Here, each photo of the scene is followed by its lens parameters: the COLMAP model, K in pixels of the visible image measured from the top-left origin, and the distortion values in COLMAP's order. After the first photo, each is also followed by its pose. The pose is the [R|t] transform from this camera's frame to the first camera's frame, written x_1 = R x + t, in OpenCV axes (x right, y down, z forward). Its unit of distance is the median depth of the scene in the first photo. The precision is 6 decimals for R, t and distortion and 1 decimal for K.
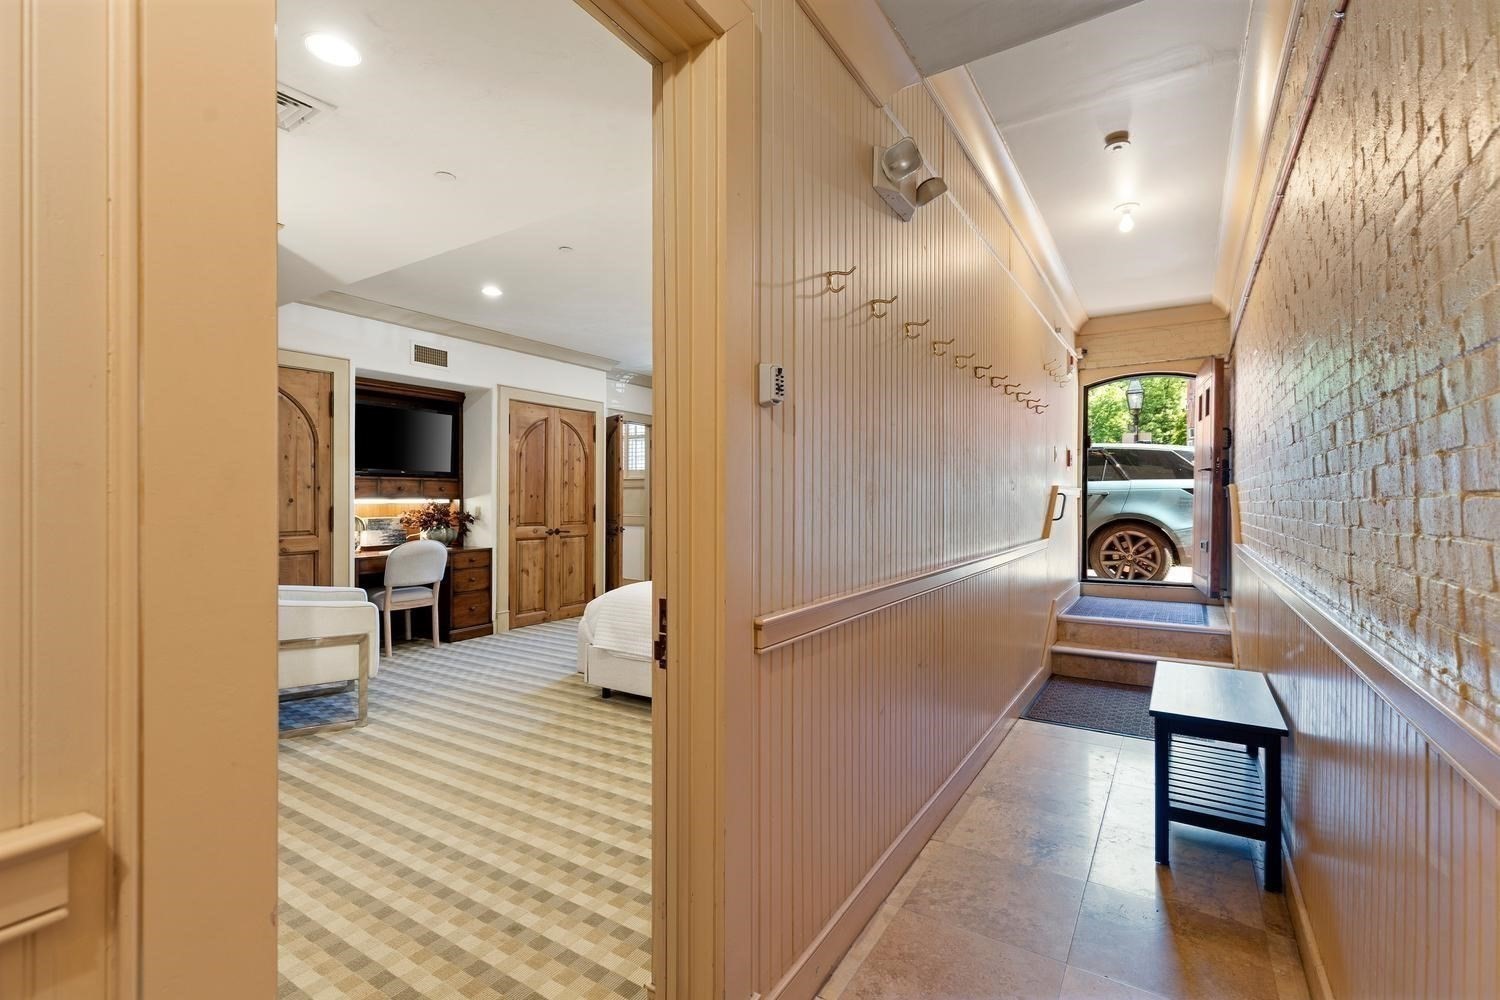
lens RADIAL K [[675.9, 0, 738.5], [0, 675.9, 501.2], [0, 0, 1]] dist [0.012170, -0.000653]
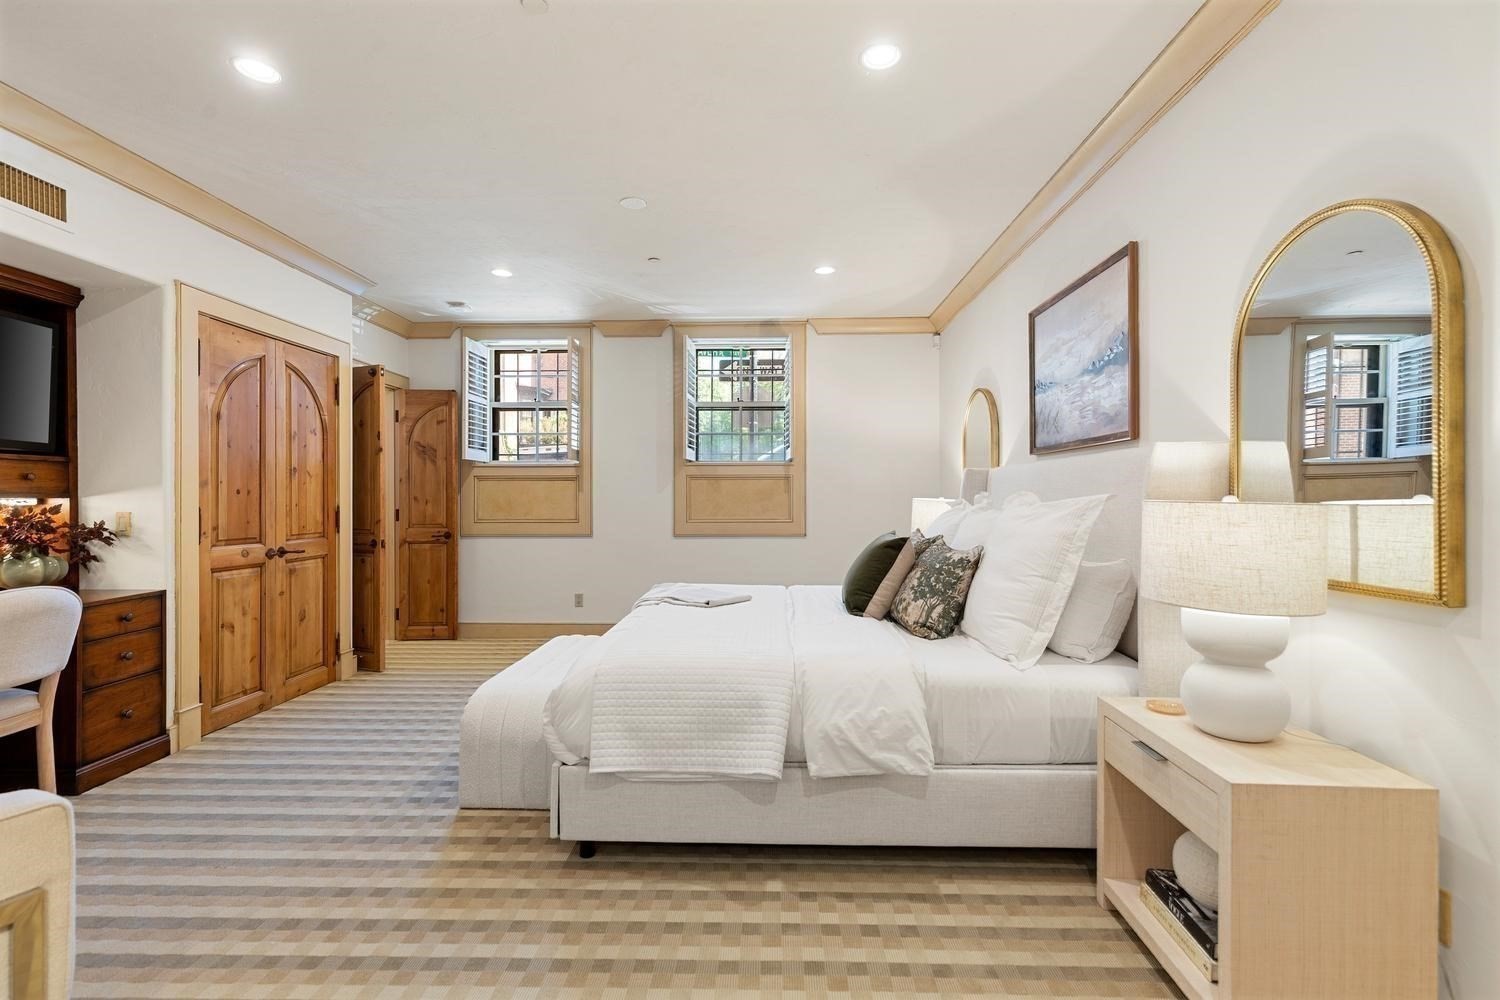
lens RADIAL K [[675.9, 0, 706.8], [0, 675.9, 498.0], [0, 0, 1]] dist [0.012170, -0.000653]
pose [[0.859088, -0.004347, 0.511809, -0.291223], [0.005103, 0.999987, -0.000073, -0.000257], [-0.511802, 0.002674, 0.859099, 0.352121]]
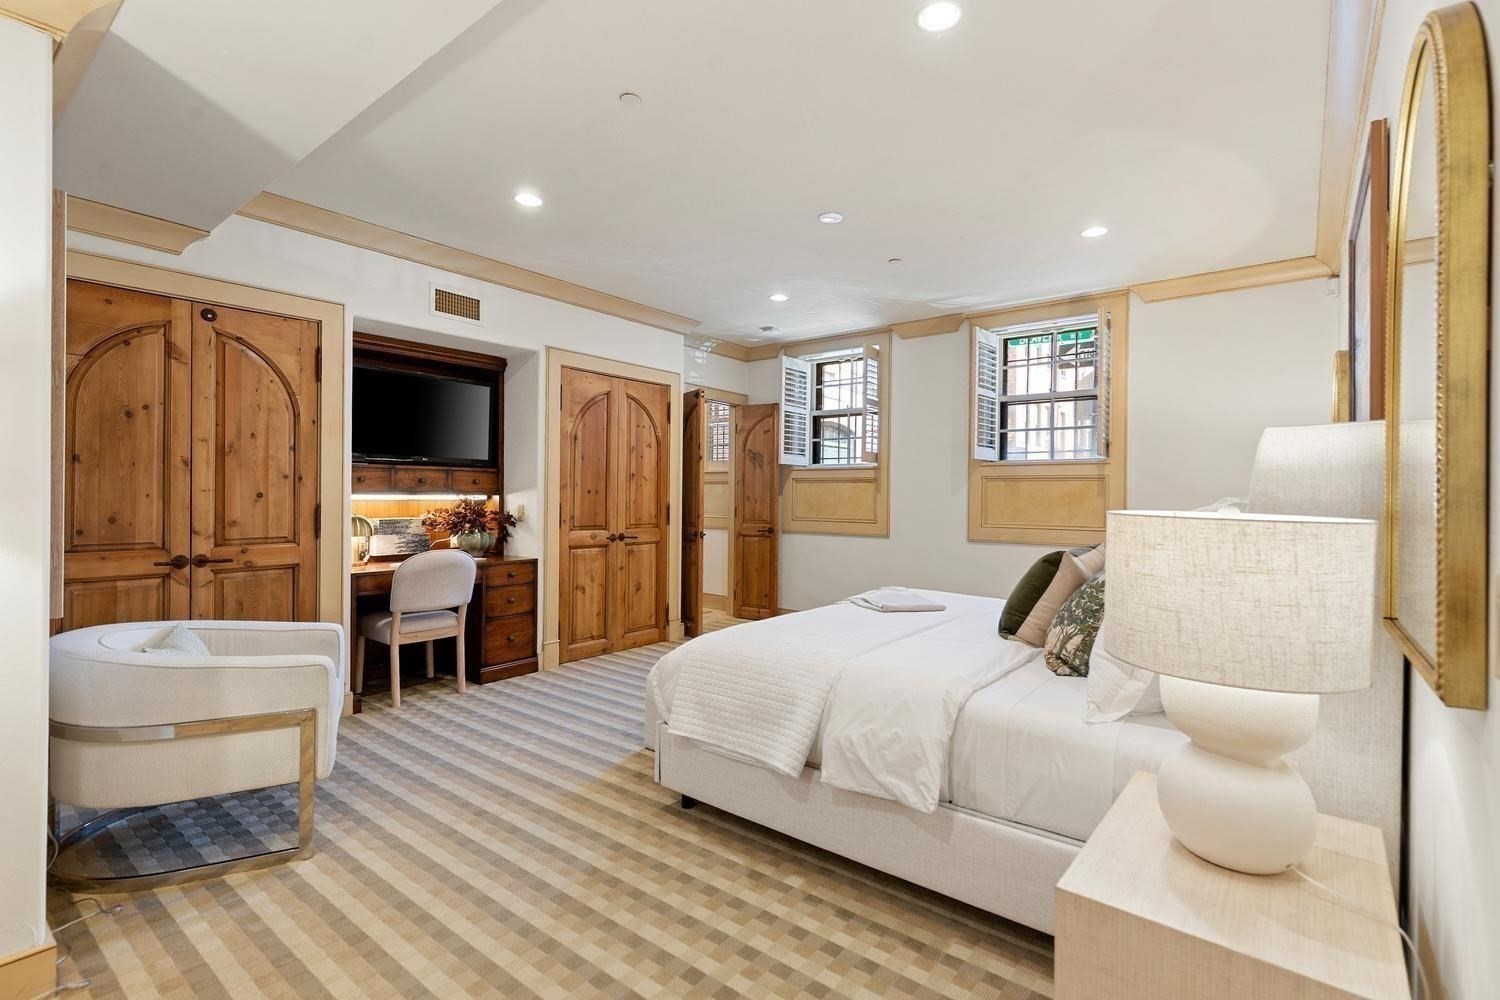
lens RADIAL K [[675.9, 0, 744.9], [0, 675.9, 498.2], [0, 0, 1]] dist [0.012170, -0.000653]
pose [[0.995773, 0.007041, -0.091573, -0.063168], [-0.007074, 0.999975, -0.000043, -0.001493], [0.091571, 0.000690, 0.995798, 0.272099]]
